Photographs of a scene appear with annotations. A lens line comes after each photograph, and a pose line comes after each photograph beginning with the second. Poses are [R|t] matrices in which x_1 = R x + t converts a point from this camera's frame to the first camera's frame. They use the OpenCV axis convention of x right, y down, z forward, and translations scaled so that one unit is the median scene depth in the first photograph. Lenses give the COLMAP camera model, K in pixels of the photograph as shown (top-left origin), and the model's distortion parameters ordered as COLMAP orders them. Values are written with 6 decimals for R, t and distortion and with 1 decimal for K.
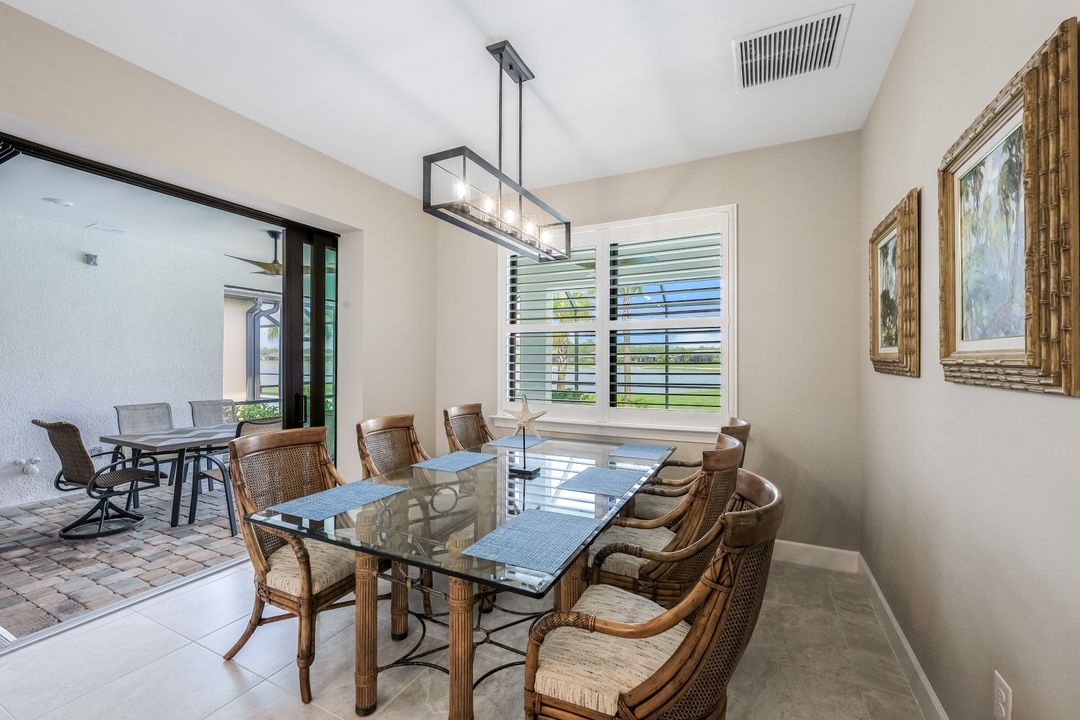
lens RADIAL K [[437.8, 0, 534.2], [0, 437.8, 361.6], [0, 0, 1]] dist [0.007703, -0.000362]
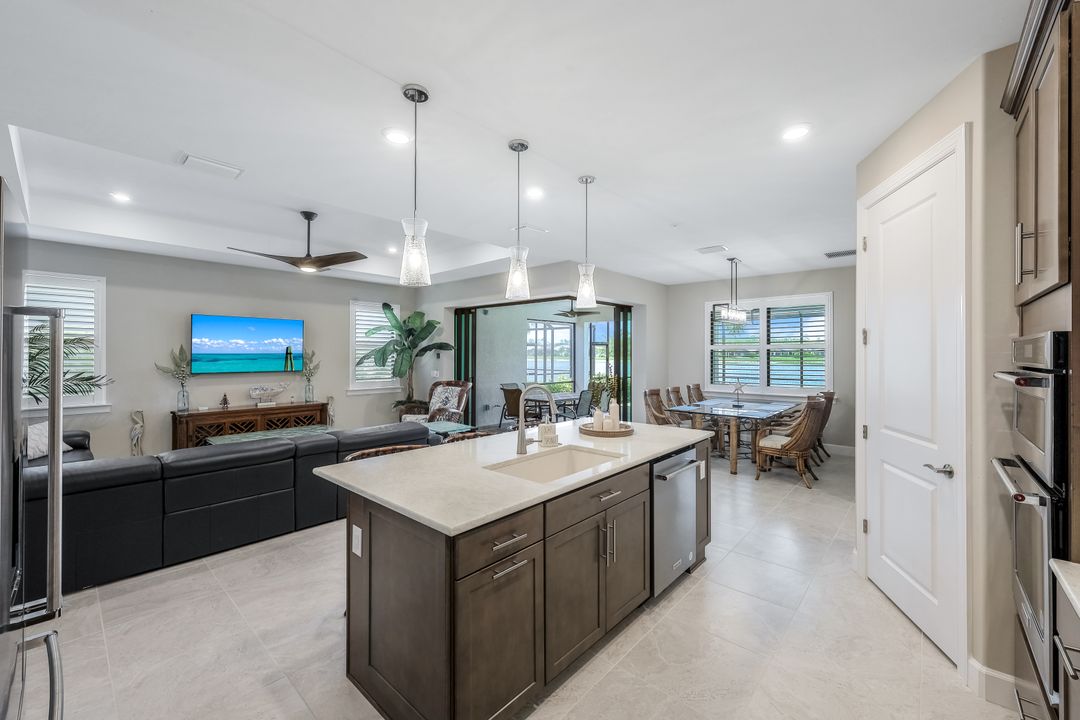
lens RADIAL K [[437.8, 0, 541.5], [0, 437.8, 357.5], [0, 0, 1]] dist [0.007703, -0.000362]
pose [[0.962888, -0.000911, -0.269898, -0.260888], [0.002141, 0.999989, 0.004264, -0.038240], [0.269891, -0.004684, 0.962879, -1.147239]]
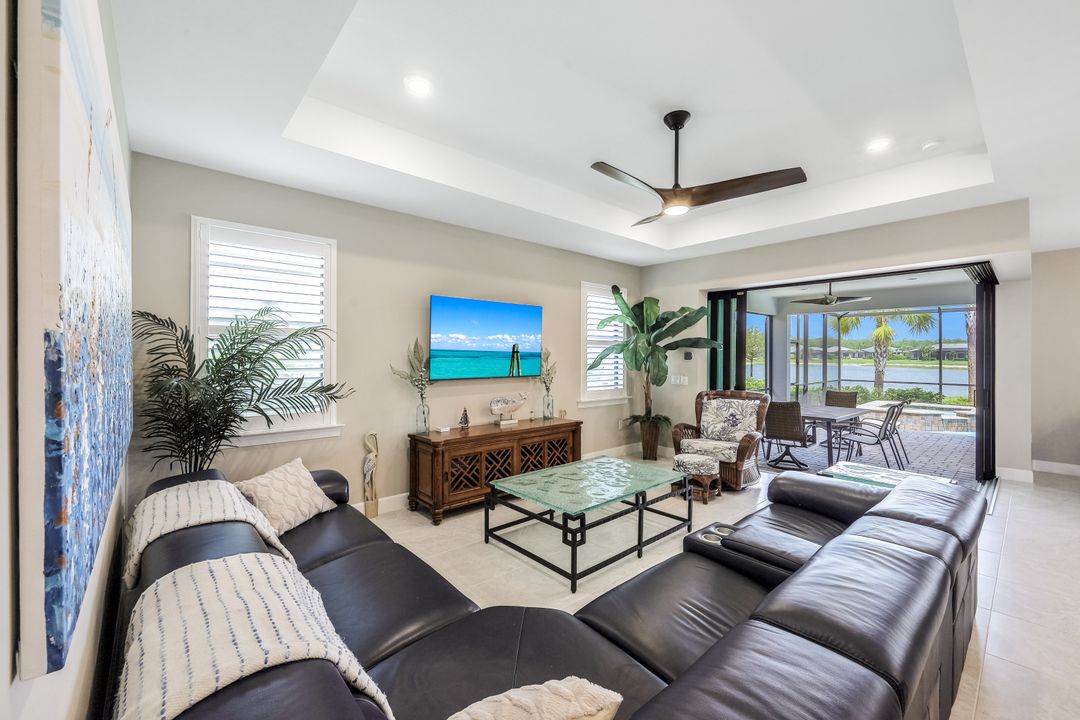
lens RADIAL K [[437.8, 0, 542.0], [0, 437.8, 356.2], [0, 0, 1]] dist [0.007703, -0.000362]
pose [[0.924672, 0.002212, -0.380759, -1.176031], [-0.002211, 0.999997, 0.000440, -0.037006], [0.380759, 0.000435, 0.924674, -0.891520]]
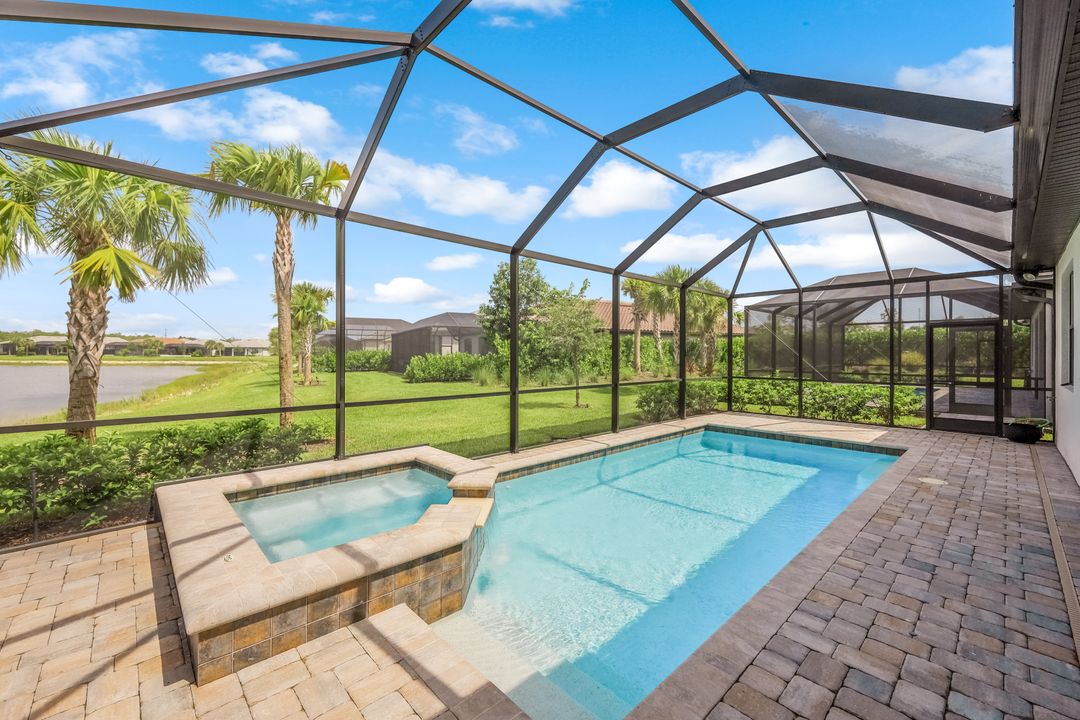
lens RADIAL K [[437.8, 0, 541.4], [0, 437.8, 348.7], [0, 0, 1]] dist [0.007703, -0.000362]
pose [[0.357885, 0.010853, 0.933703, -0.665546], [-0.002784, 0.999940, -0.010556, 0.013168], [-0.933762, 0.001178, 0.357894, 2.117703]]
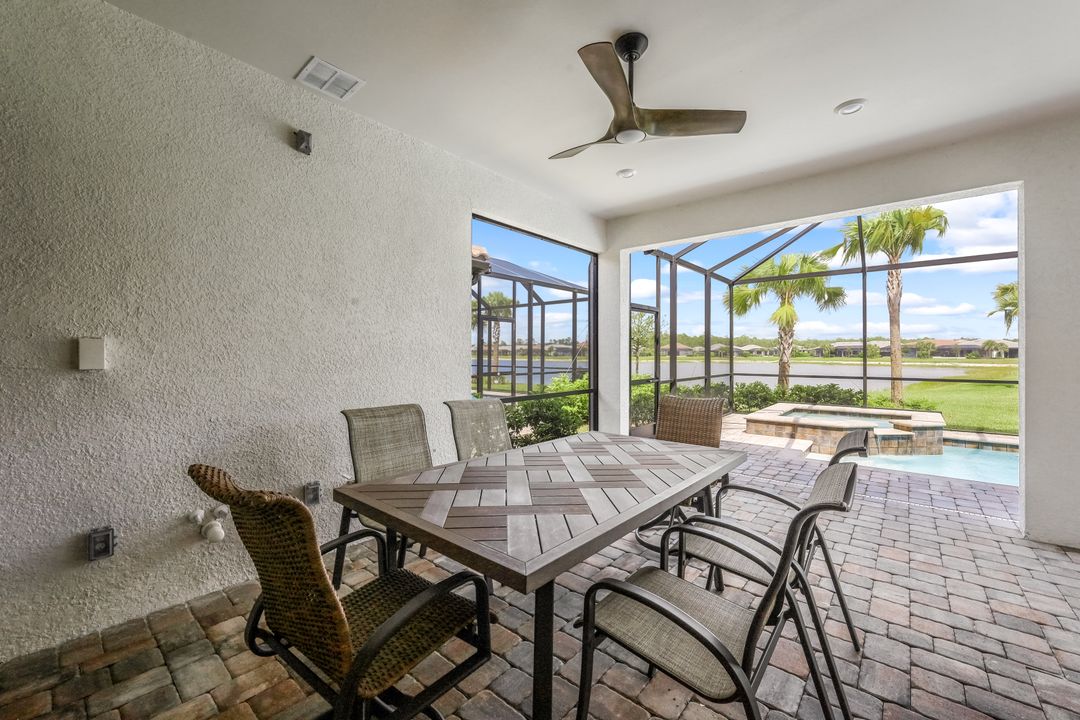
lens RADIAL K [[437.8, 0, 544.5], [0, 437.8, 355.4], [0, 0, 1]] dist [0.007703, -0.000362]
pose [[0.970858, -0.004052, -0.239620, -0.727682], [0.003799, 0.999992, -0.001519, 0.046388], [0.239624, 0.000564, 0.970866, 0.677945]]
